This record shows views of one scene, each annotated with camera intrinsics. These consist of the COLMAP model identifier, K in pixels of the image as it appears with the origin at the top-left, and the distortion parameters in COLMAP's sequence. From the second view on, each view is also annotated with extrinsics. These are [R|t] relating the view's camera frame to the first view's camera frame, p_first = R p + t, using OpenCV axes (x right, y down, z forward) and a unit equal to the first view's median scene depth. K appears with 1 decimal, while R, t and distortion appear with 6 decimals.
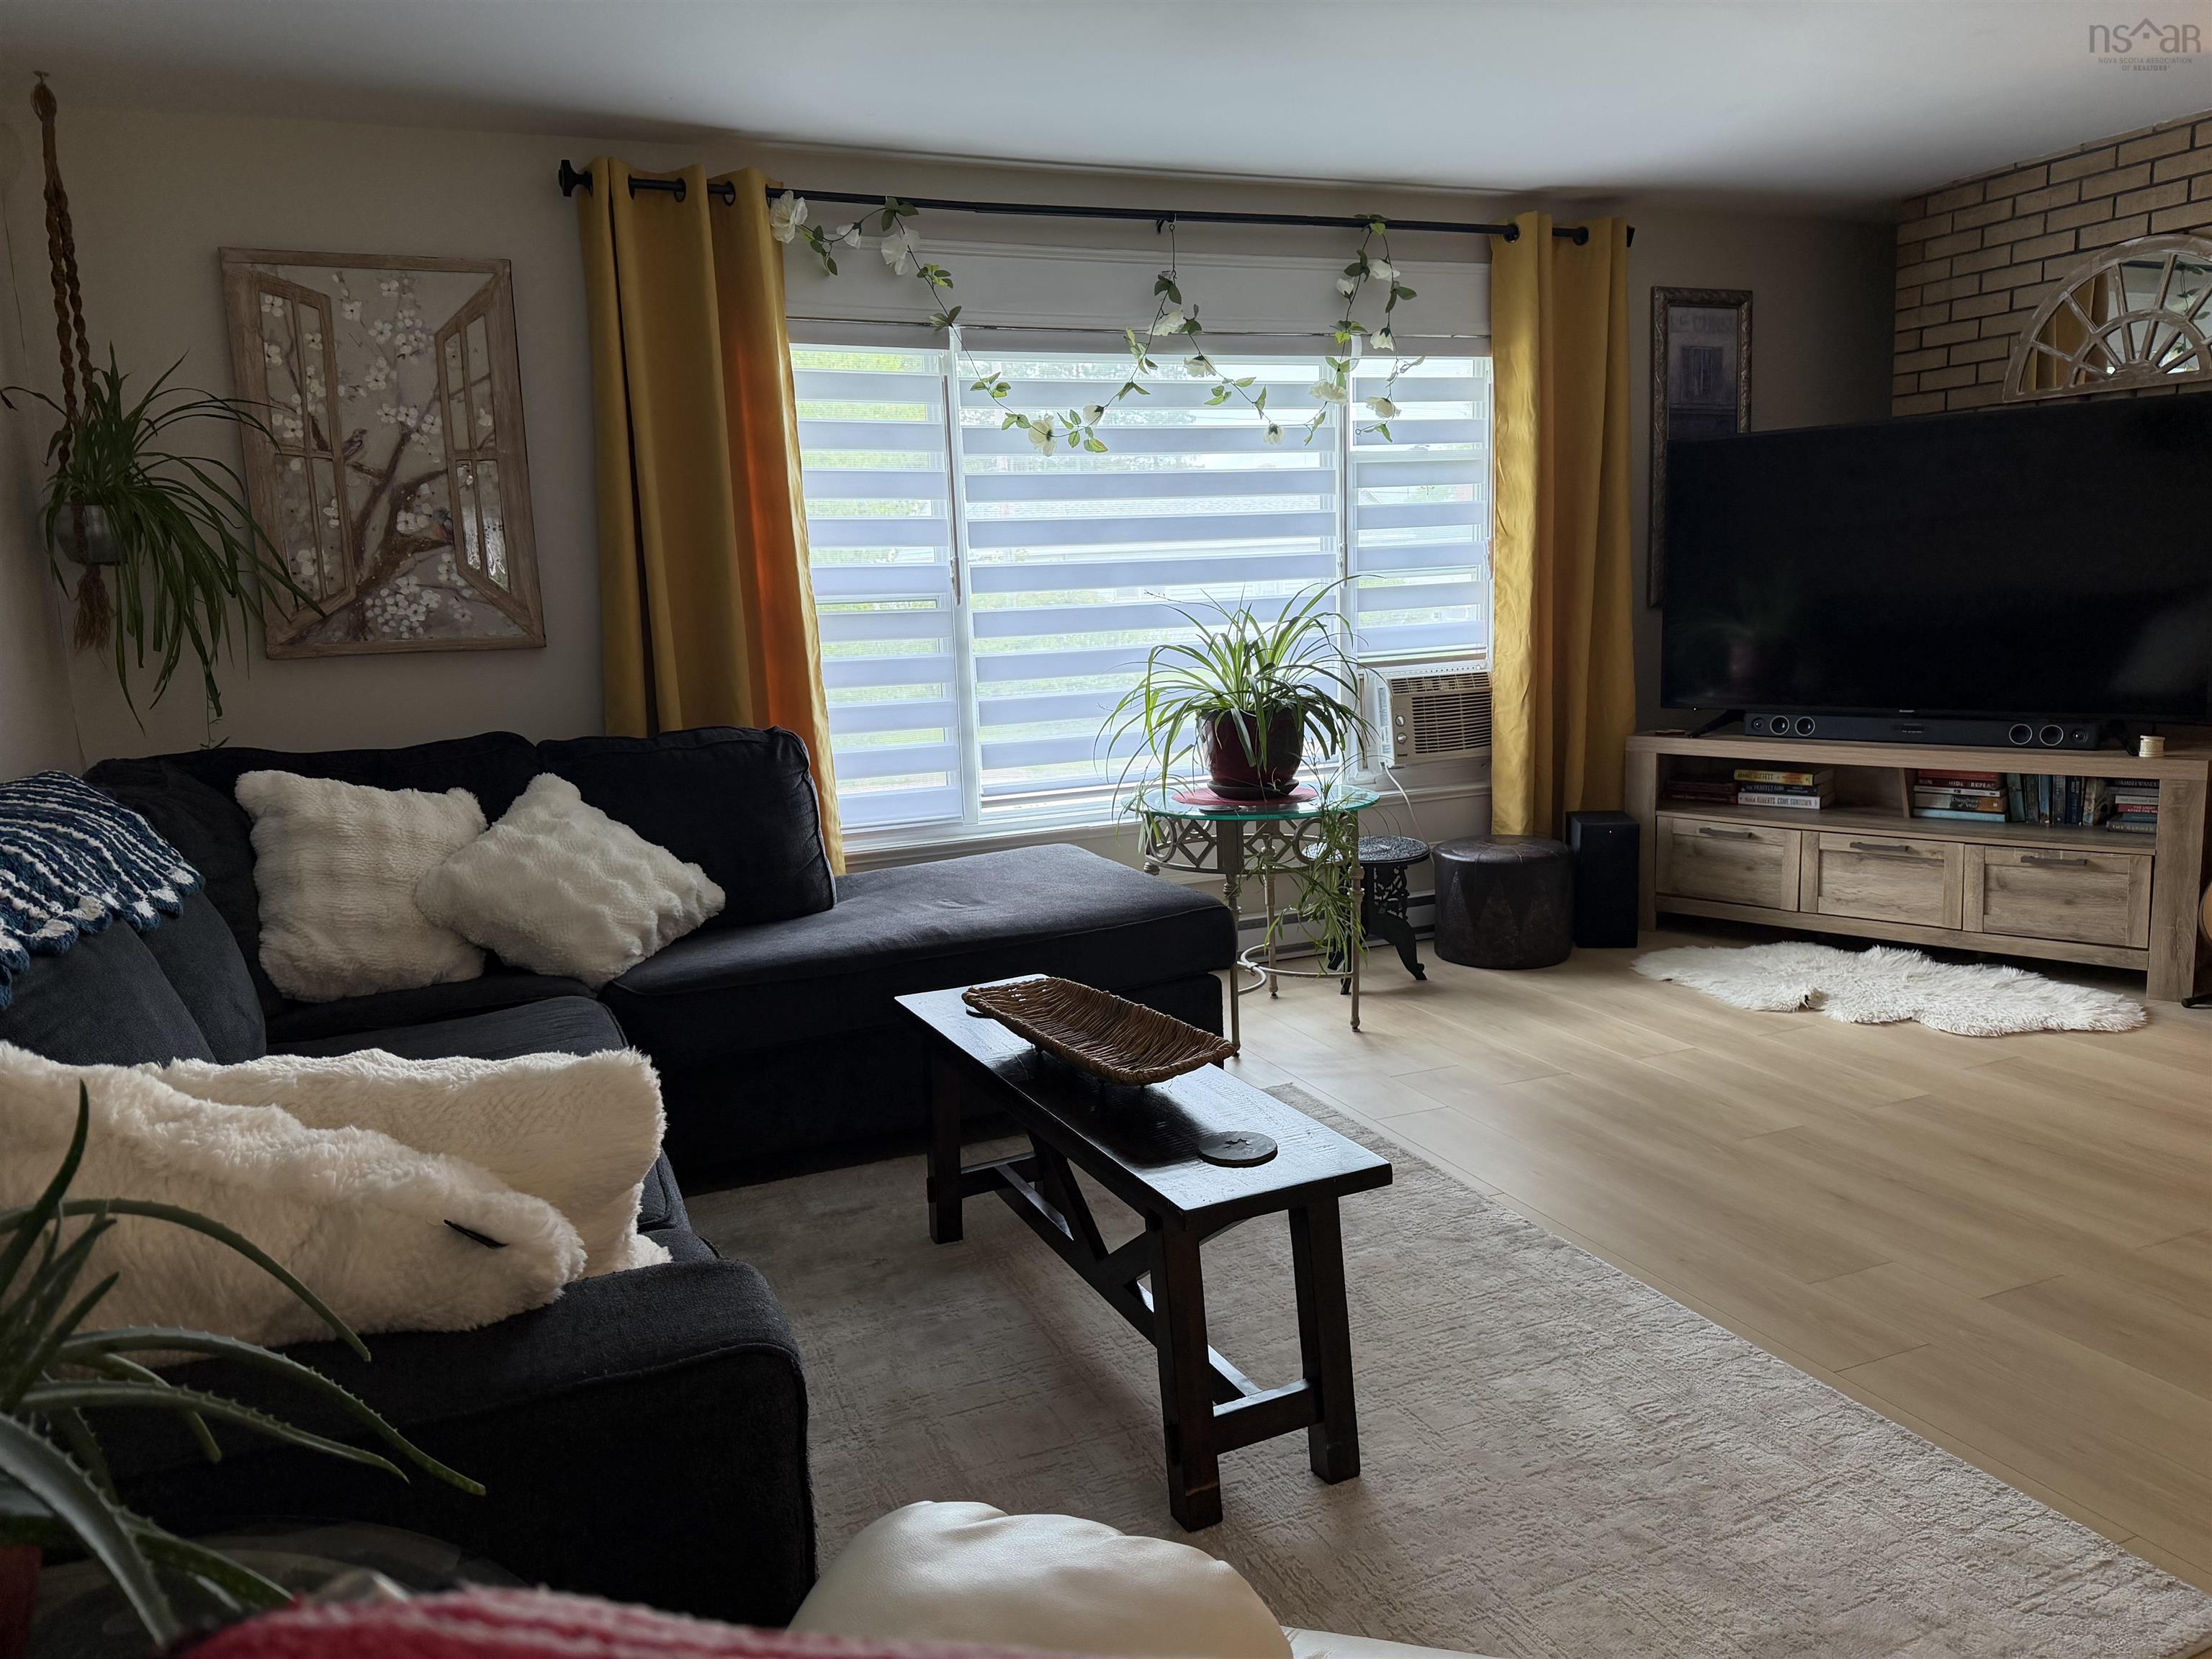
lens RADIAL K [[1572.6, 0, 1077.5], [0, 1572.6, 830.8], [0, 0, 1]] dist [-0.005349, -0.003031]
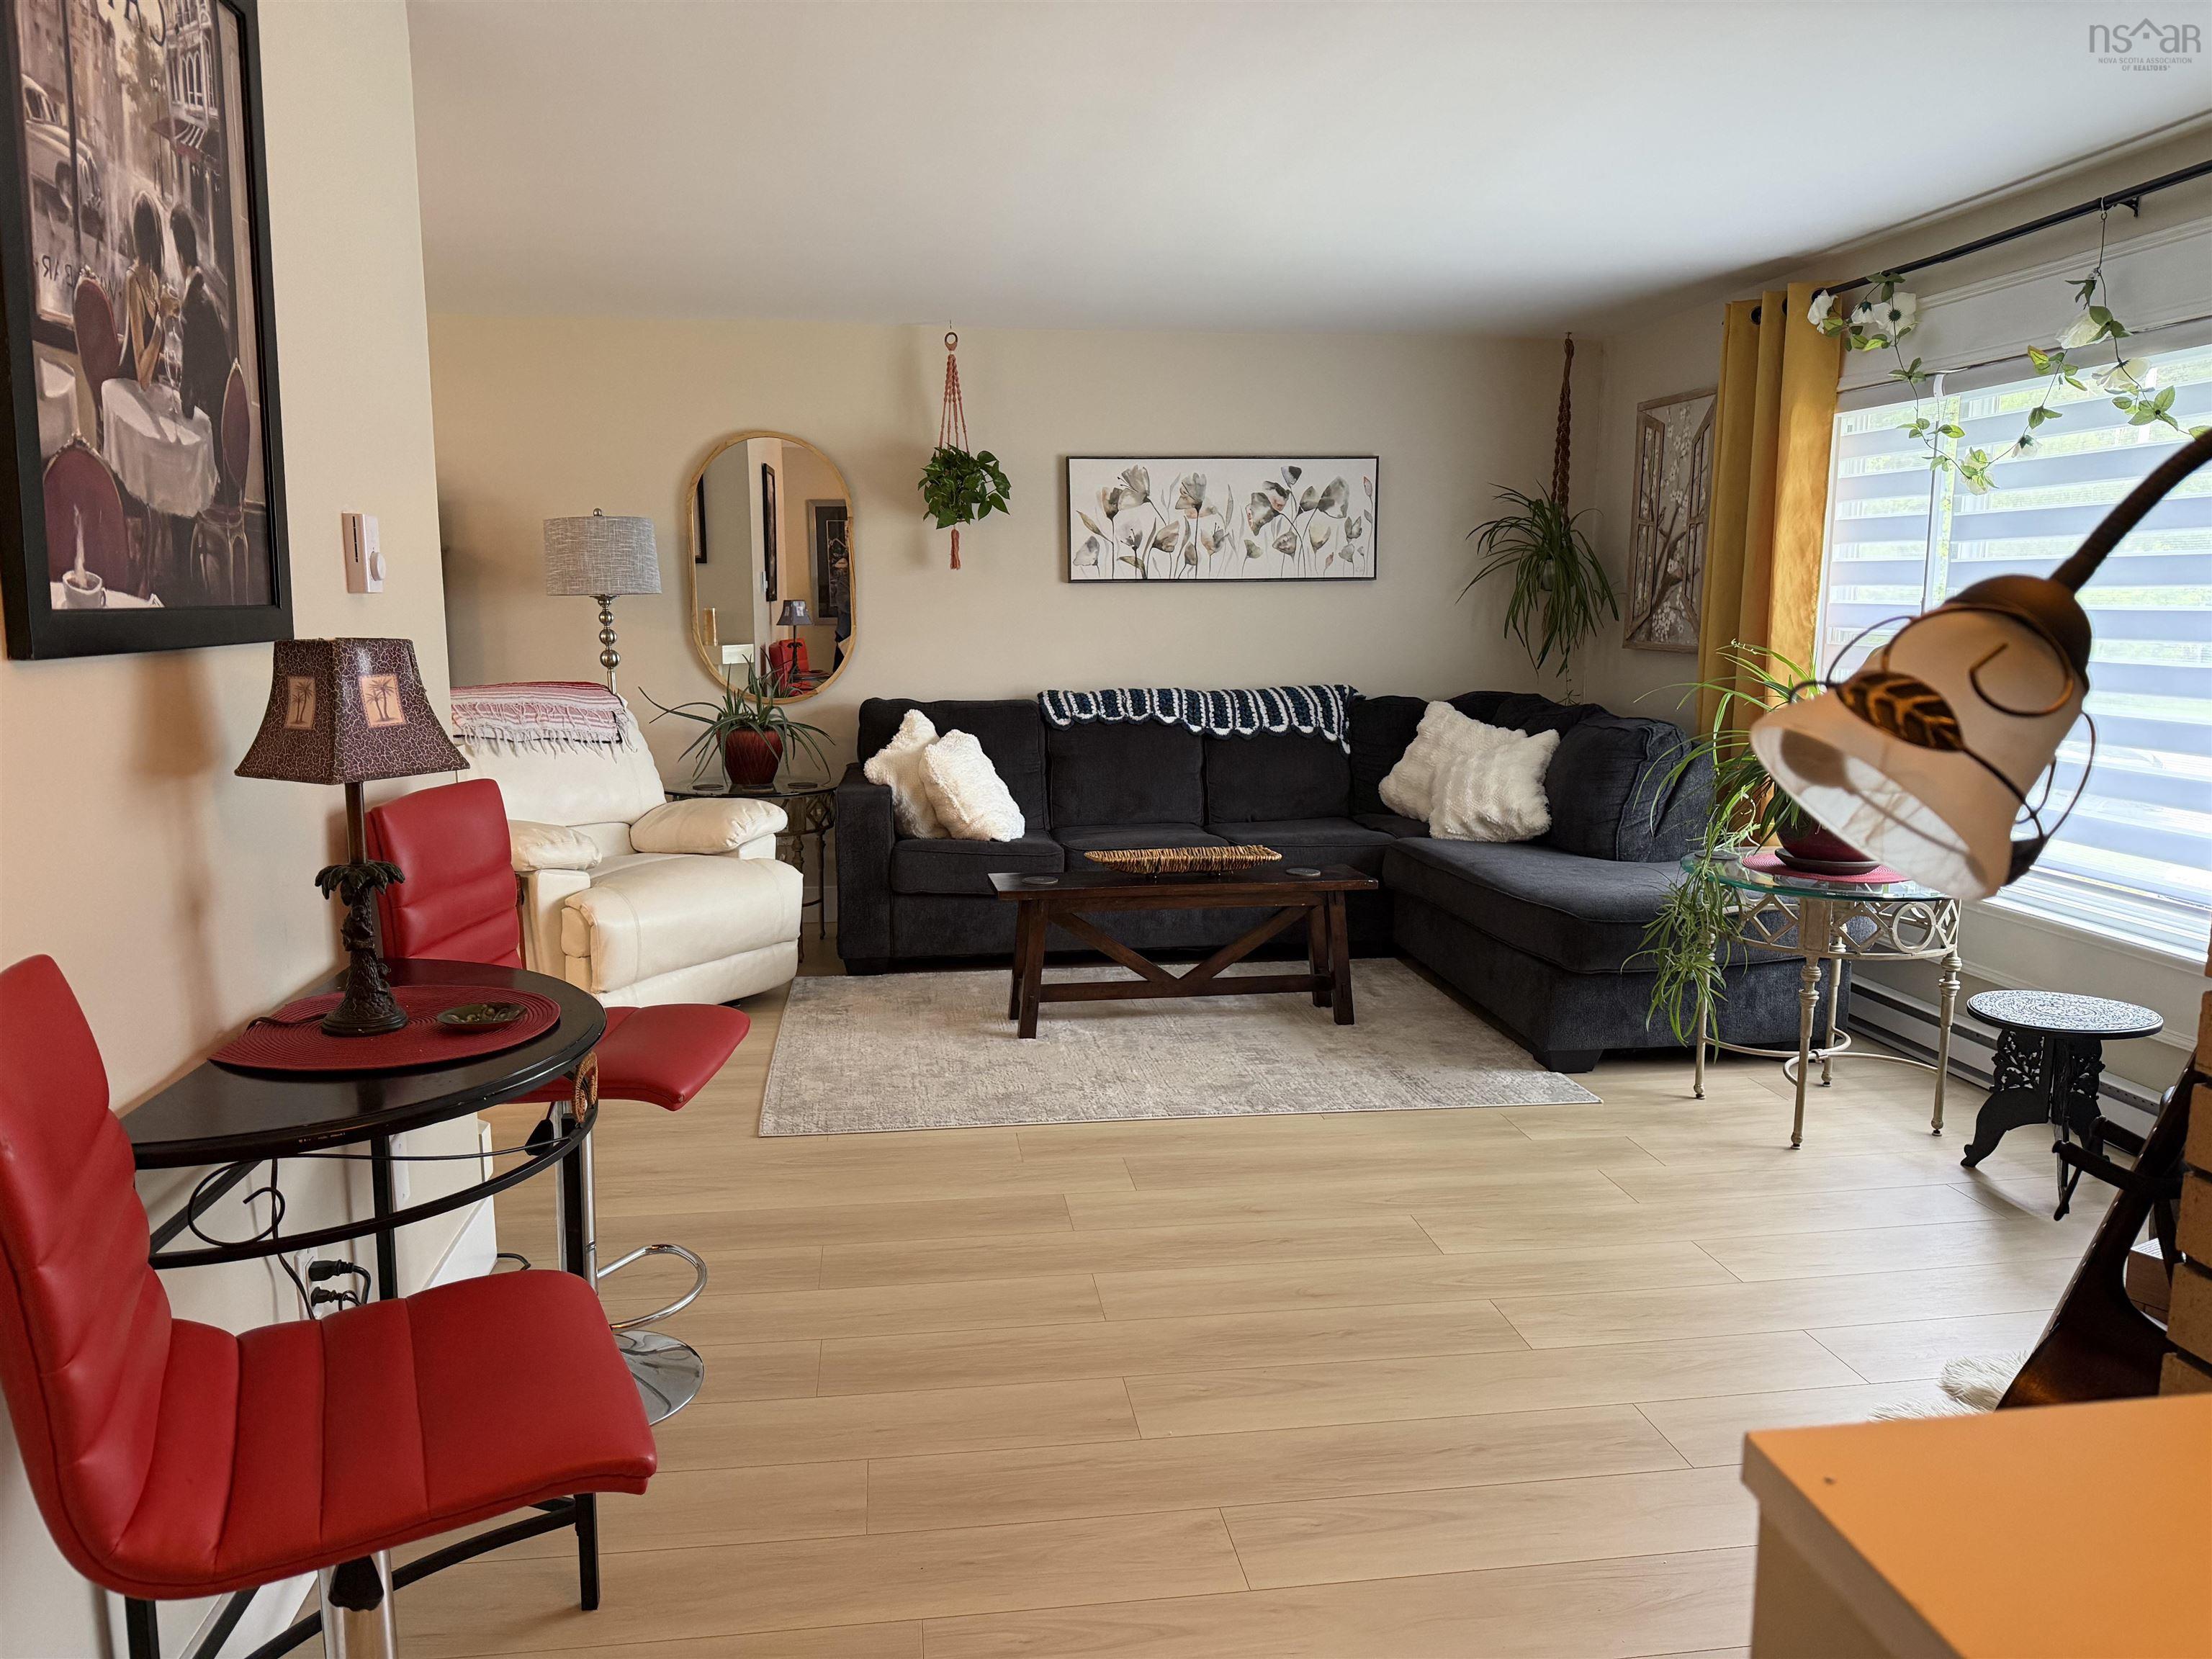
lens RADIAL K [[1585.8, 0, 1101.6], [0, 1585.8, 812.2], [0, 0, 1]] dist [0.035203, -0.036443]
pose [[-0.268072, 0.168466, -0.948555, 1.317050], [-0.137515, 0.967819, 0.210750, -0.229341], [0.953534, 0.186937, -0.236278, 0.939185]]
